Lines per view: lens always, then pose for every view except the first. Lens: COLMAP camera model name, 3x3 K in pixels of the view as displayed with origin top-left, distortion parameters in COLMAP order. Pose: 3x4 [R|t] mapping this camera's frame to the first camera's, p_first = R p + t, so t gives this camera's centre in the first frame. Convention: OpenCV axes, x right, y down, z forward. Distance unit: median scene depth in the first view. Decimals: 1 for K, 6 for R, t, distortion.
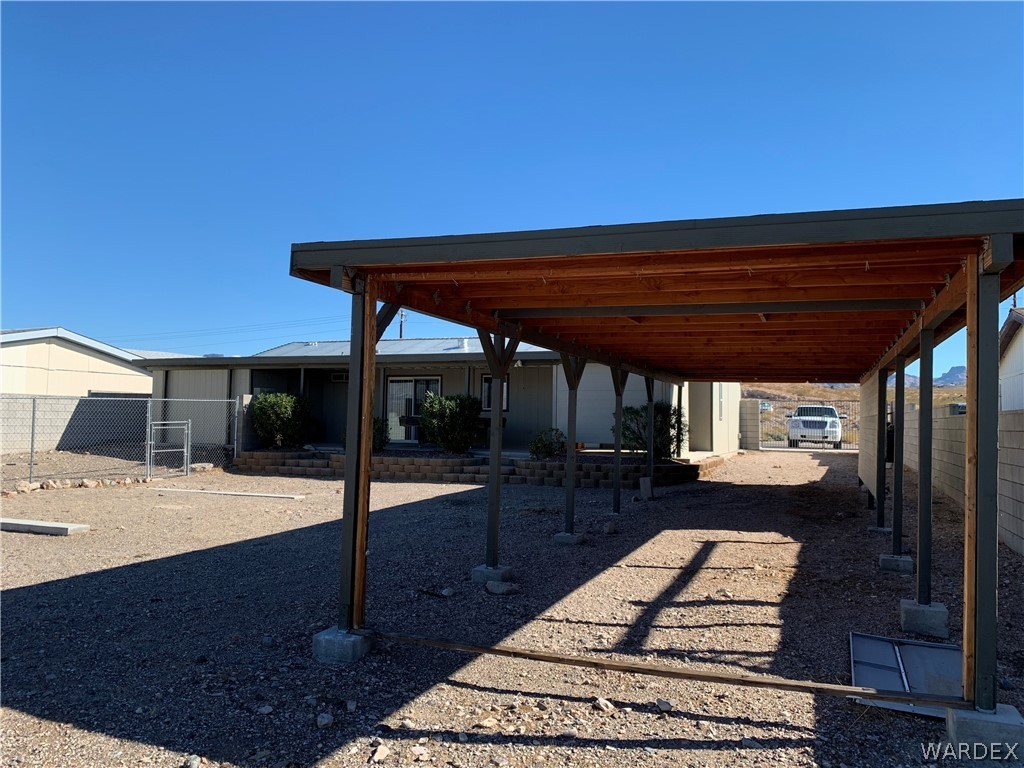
lens RADIAL K [[786.6, 0, 511.4], [0, 786.6, 387.3], [0, 0, 1]] dist [0.034210, -0.024188]
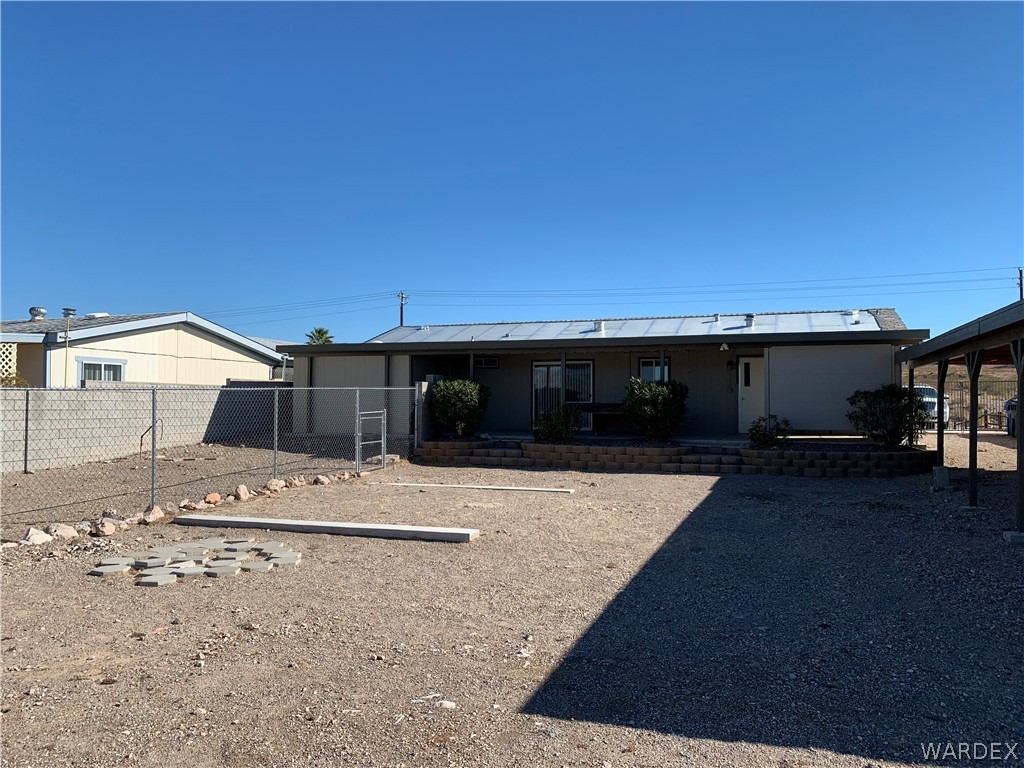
lens RADIAL K [[786.6, 0, 514.9], [0, 786.6, 376.7], [0, 0, 1]] dist [0.034210, -0.024188]
pose [[0.998928, -0.010274, 0.045135, -0.274612], [0.009808, 0.999897, 0.010517, -0.006082], [-0.045239, -0.010063, 0.998926, 0.050026]]
